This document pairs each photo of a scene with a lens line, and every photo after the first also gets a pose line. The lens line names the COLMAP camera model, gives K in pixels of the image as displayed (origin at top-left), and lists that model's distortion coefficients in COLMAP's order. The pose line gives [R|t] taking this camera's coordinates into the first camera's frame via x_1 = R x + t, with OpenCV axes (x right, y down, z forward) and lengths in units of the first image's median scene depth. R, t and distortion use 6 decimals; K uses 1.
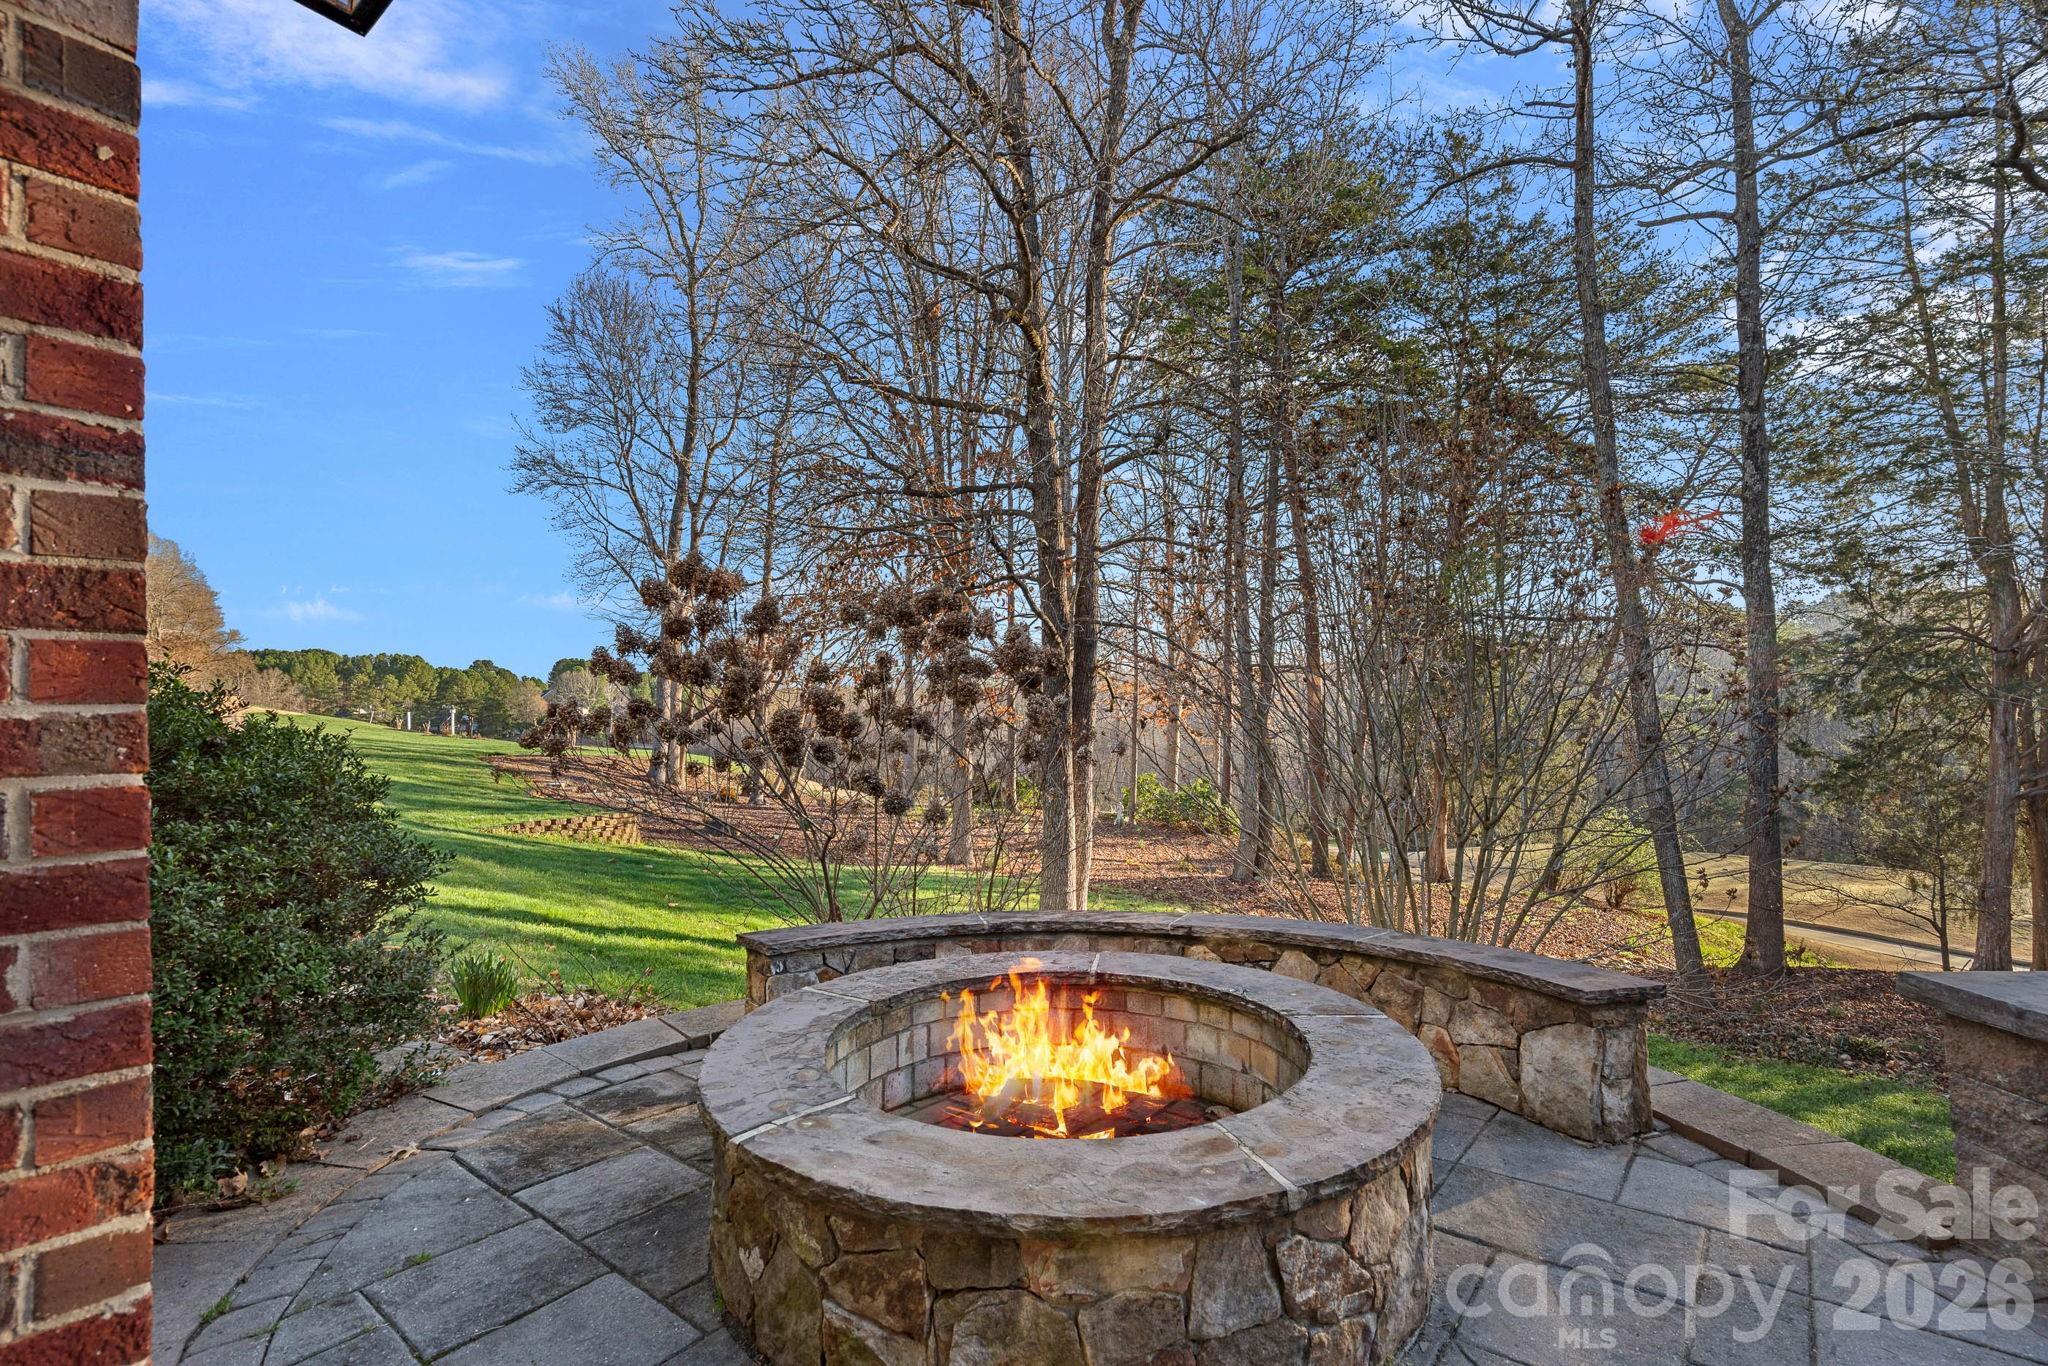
lens RADIAL K [[930.8, 0, 1014.9], [0, 930.8, 714.3], [0, 0, 1]] dist [0.000489, 0.001378]
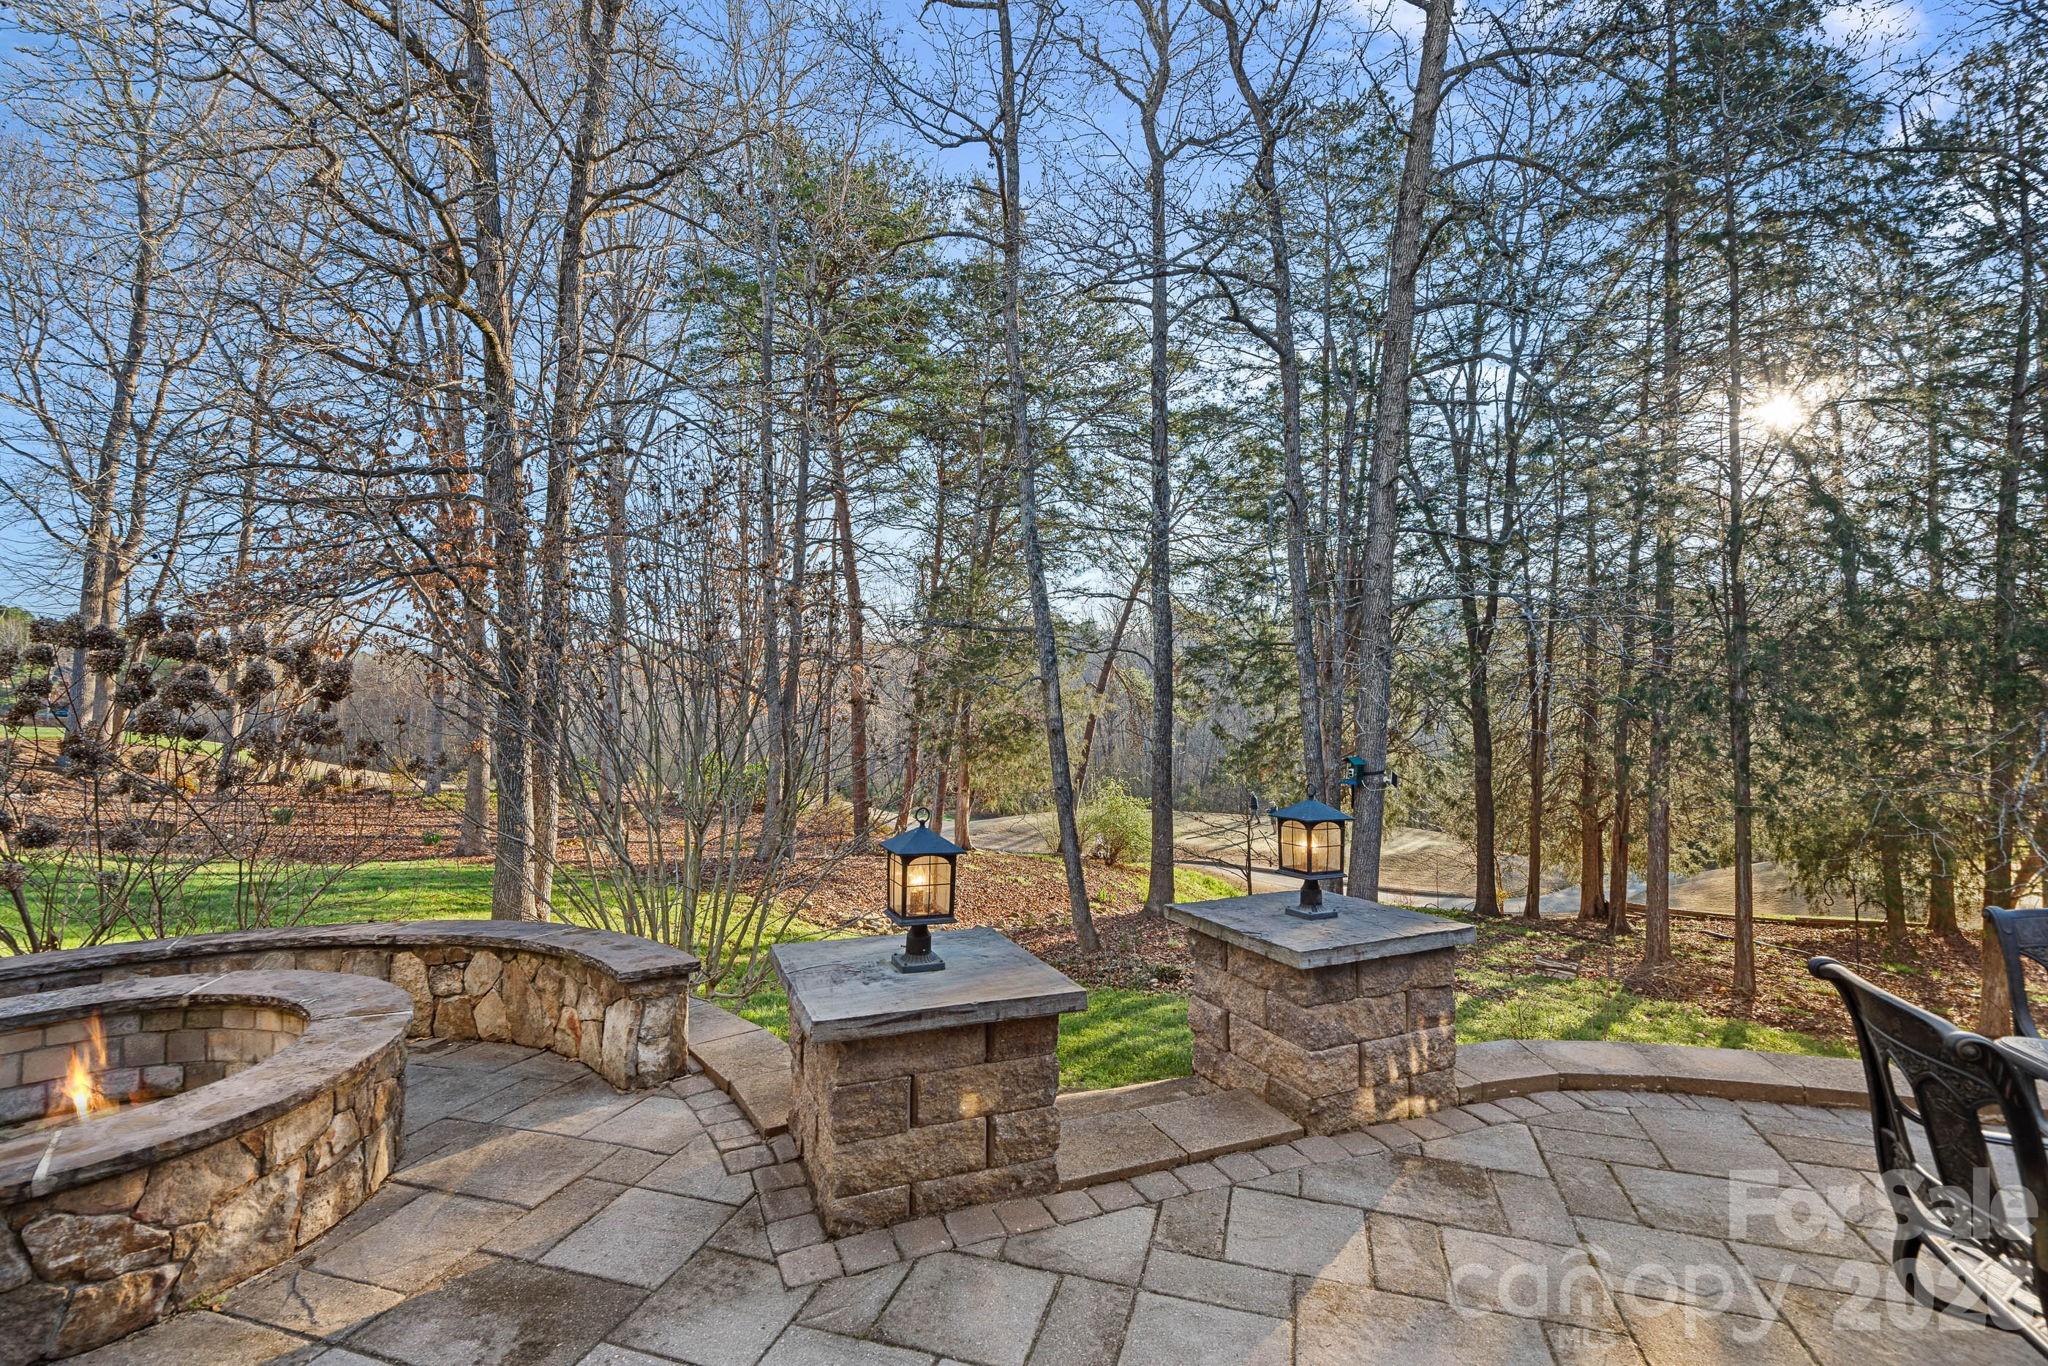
lens RADIAL K [[930.8, 0, 983.3], [0, 930.8, 687.7], [0, 0, 1]] dist [0.000489, 0.001378]
pose [[0.933402, 0.015674, 0.358489, 0.089471], [-0.016157, 0.999868, -0.001650, -0.014949], [-0.358468, -0.004252, 0.933532, -0.055020]]
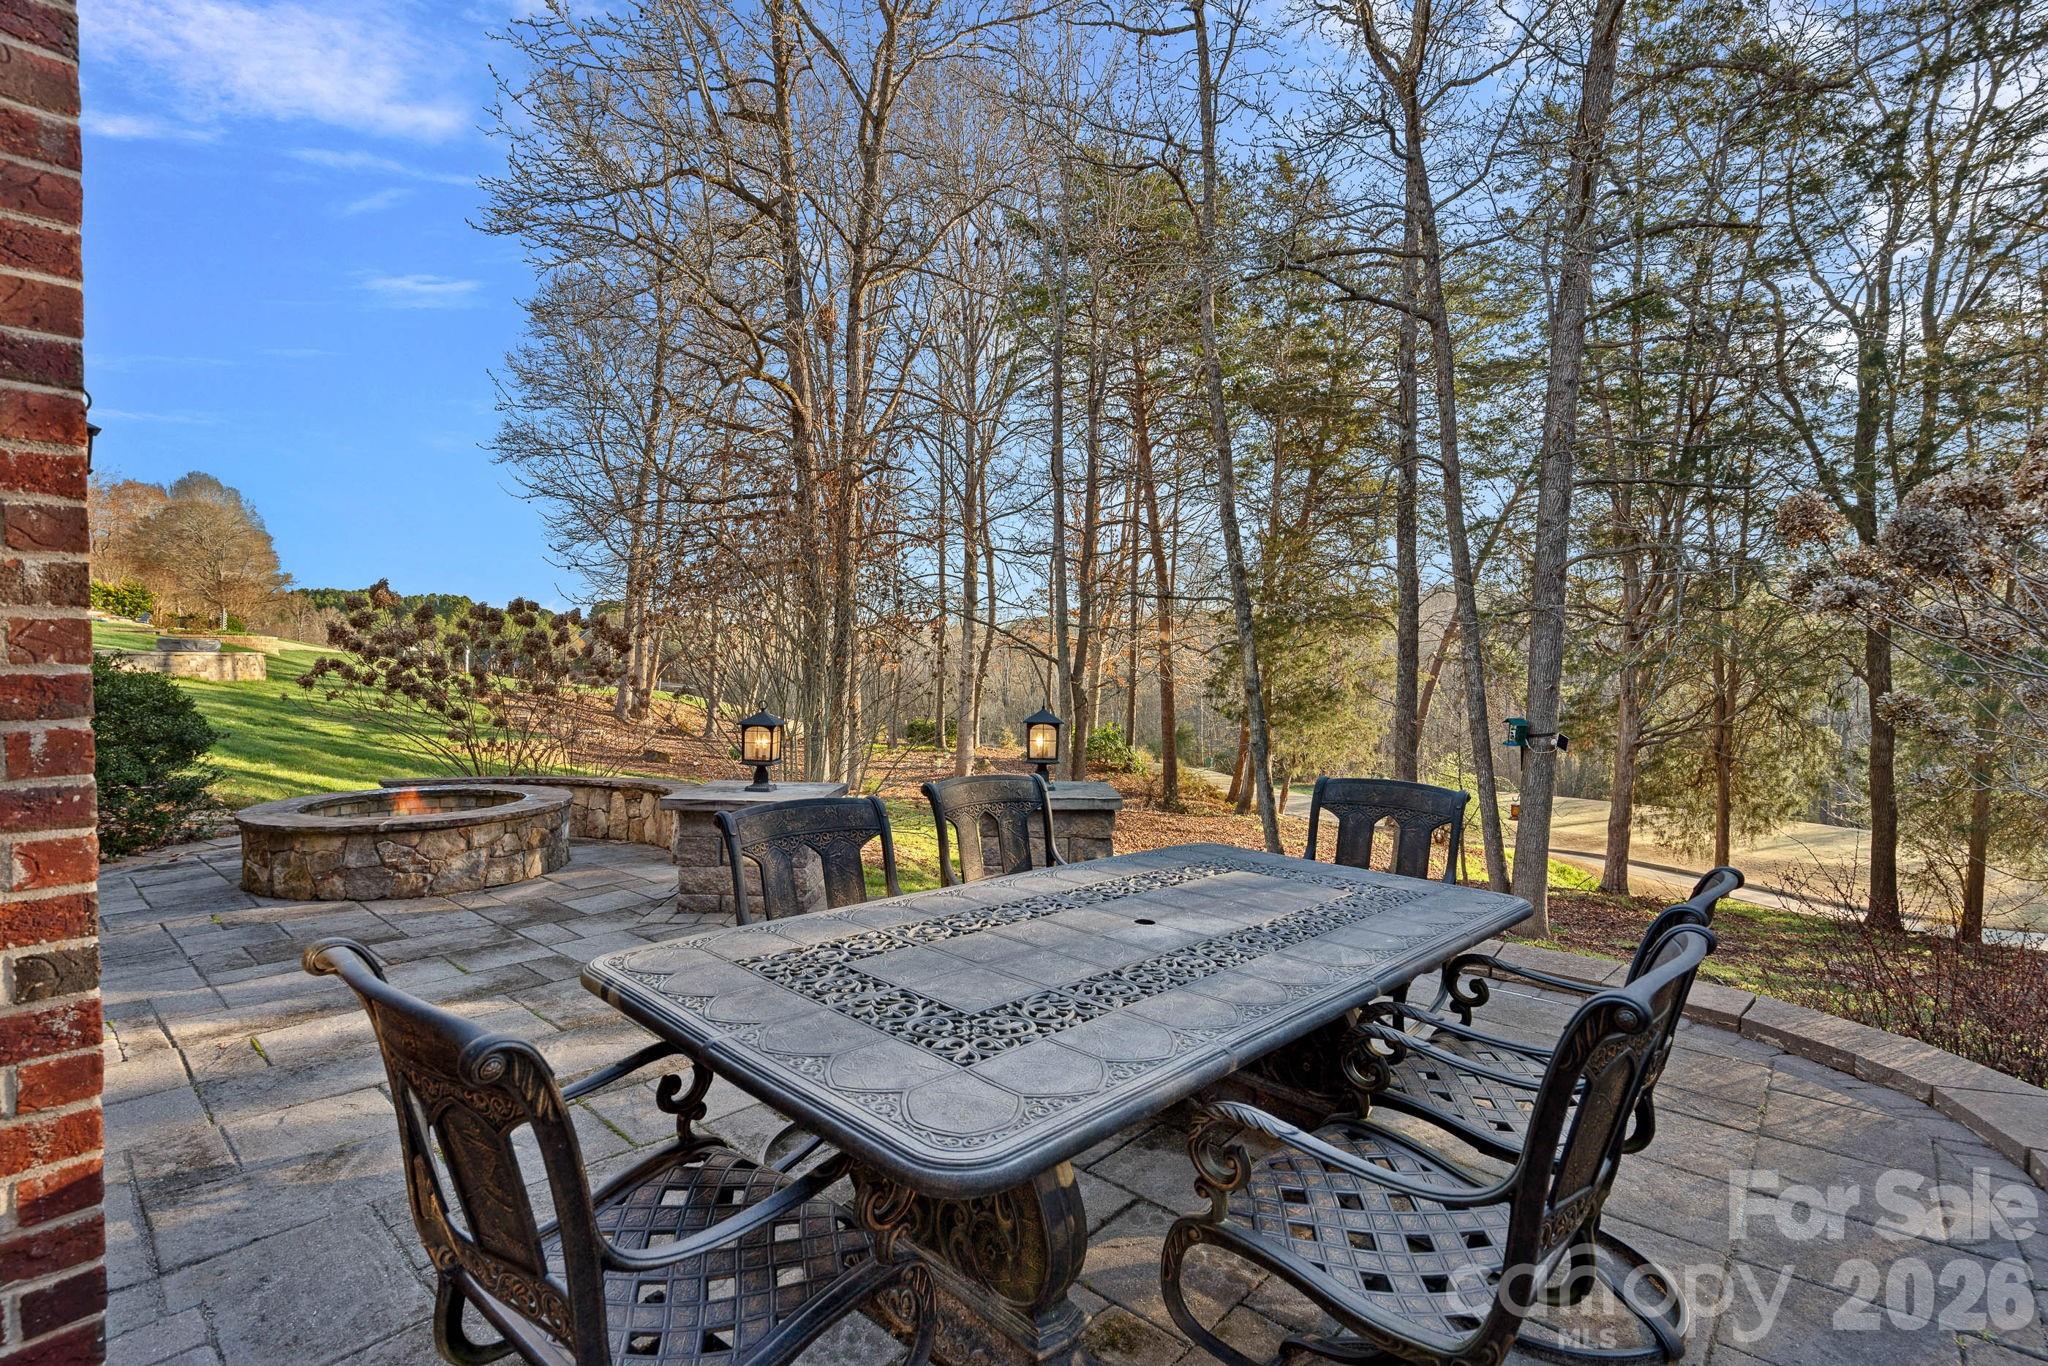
lens RADIAL K [[930.8, 0, 1018.6], [0, 930.8, 693.2], [0, 0, 1]] dist [0.000489, 0.001378]
pose [[0.998904, 0.017051, -0.043583, 0.227432], [-0.015494, 0.999238, 0.035815, -0.007674], [0.044161, -0.035100, 0.998408, -0.180389]]
